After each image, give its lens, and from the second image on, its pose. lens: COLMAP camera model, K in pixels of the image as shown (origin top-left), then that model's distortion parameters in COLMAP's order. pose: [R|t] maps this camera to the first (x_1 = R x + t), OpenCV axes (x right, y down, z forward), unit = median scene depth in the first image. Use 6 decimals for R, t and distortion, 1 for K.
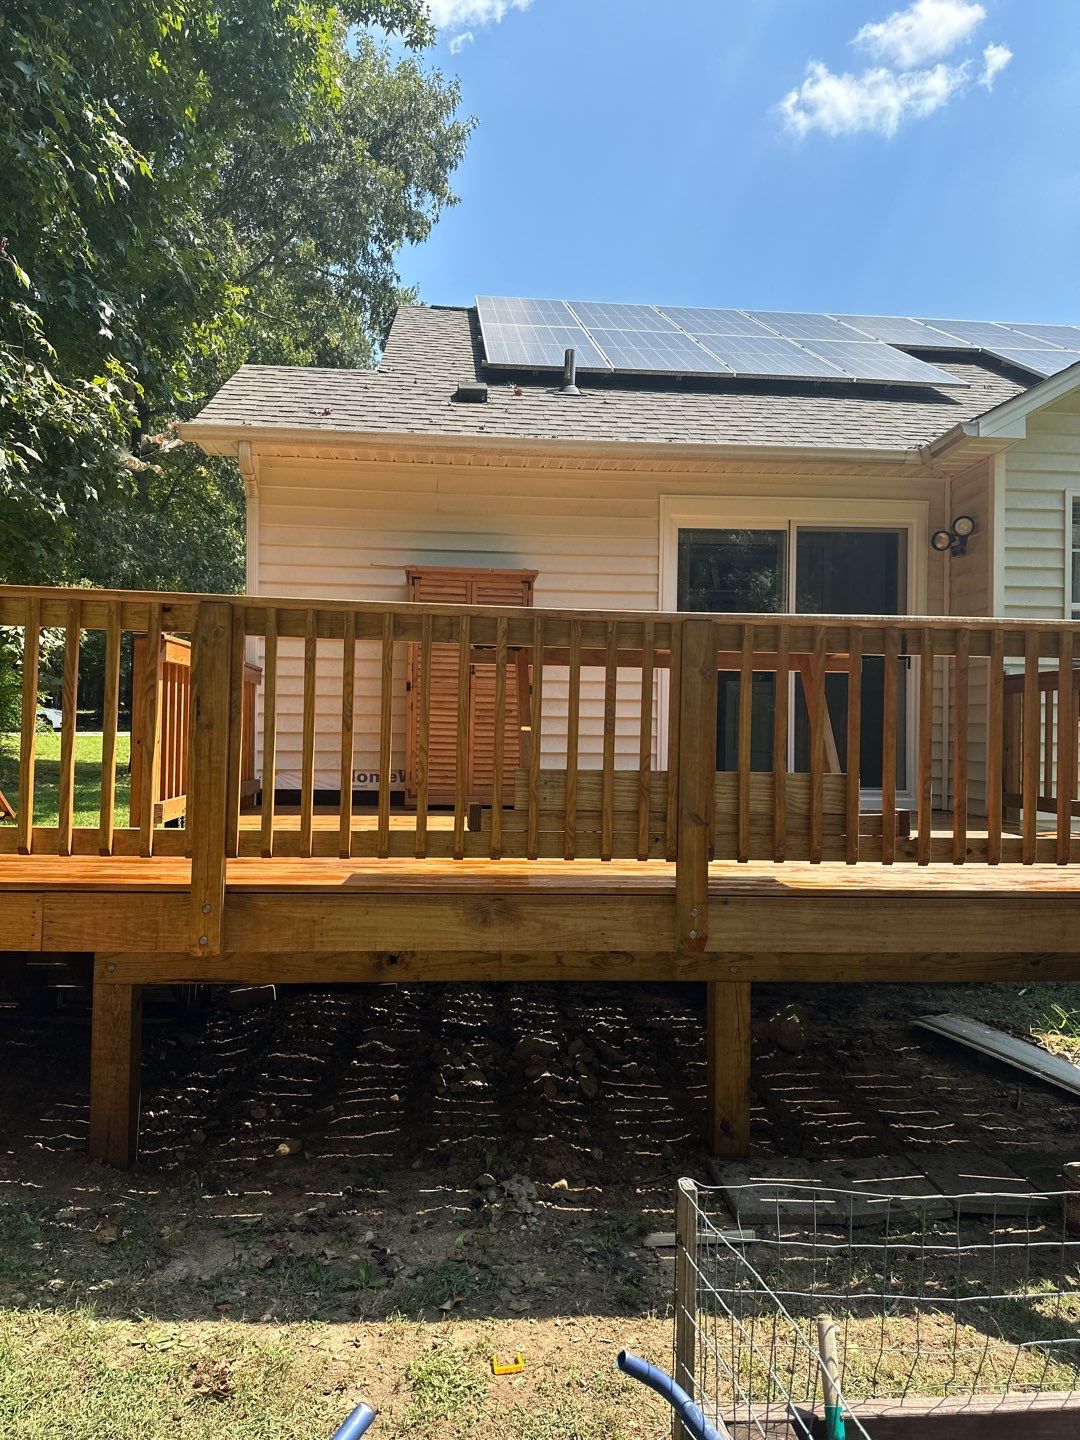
lens RADIAL K [[1030.1, 0, 540.0], [0, 1030.1, 720.0], [0, 0, 1]] dist [0.000222, -0.000525]
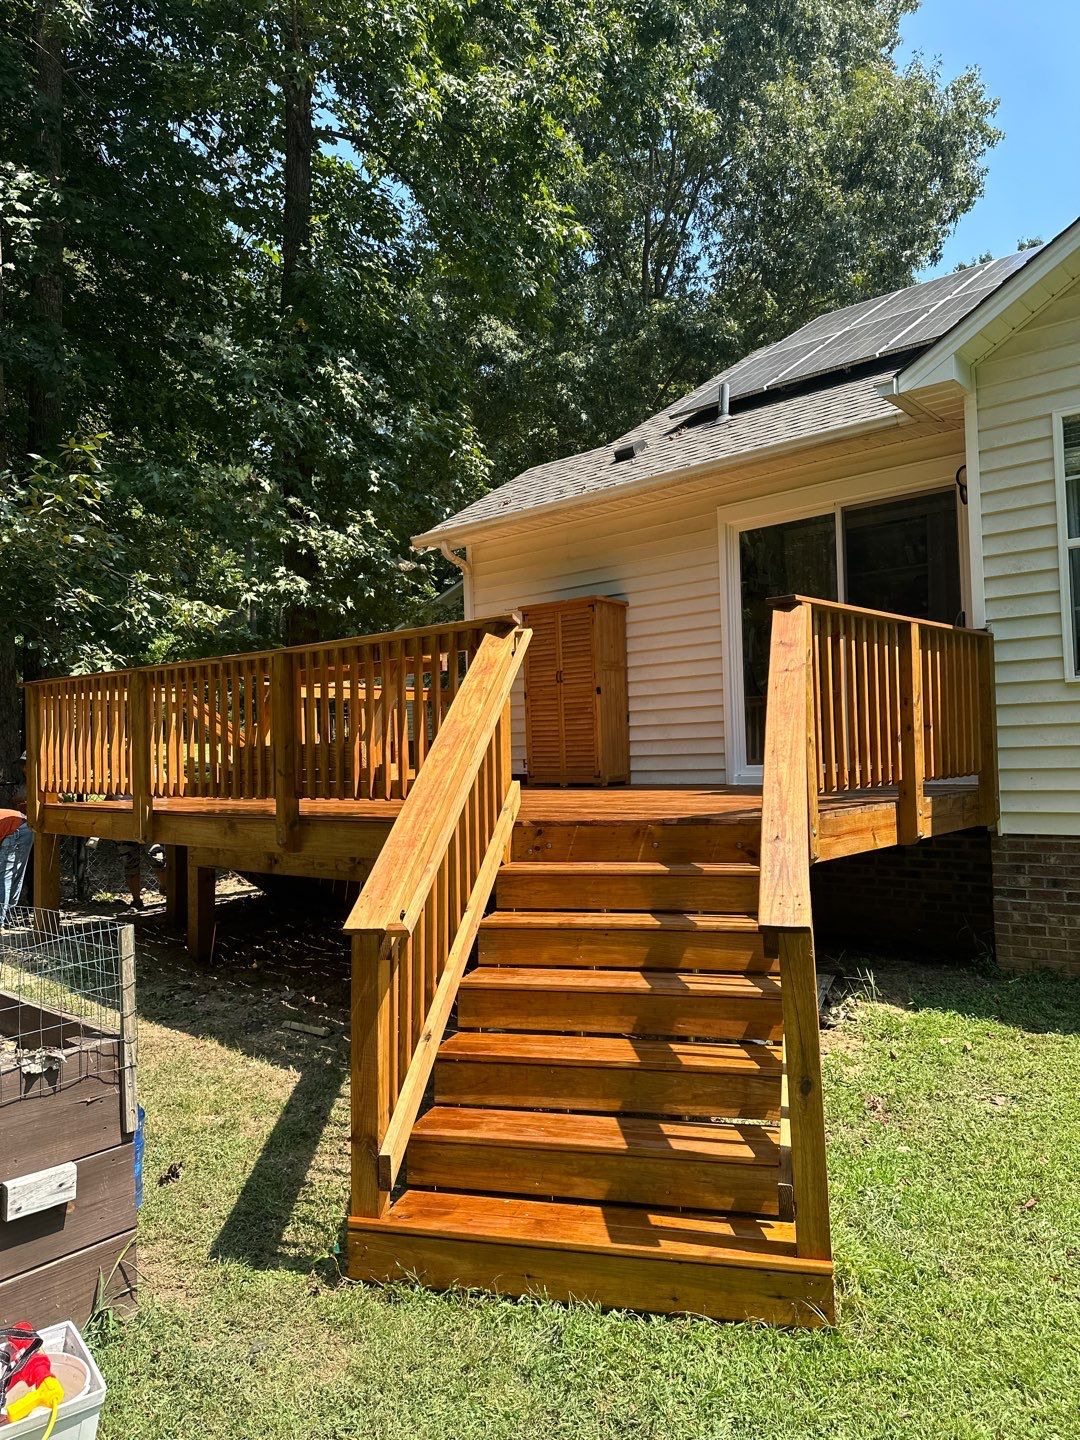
lens RADIAL K [[1030.1, 0, 540.0], [0, 1030.1, 720.0], [0, 0, 1]] dist [0.000222, -0.000525]
pose [[0.686239, -0.058886, -0.724988, 0.807254], [0.056042, 0.998035, -0.028017, 0.037355], [0.725214, -0.021403, 0.688191, 0.071010]]
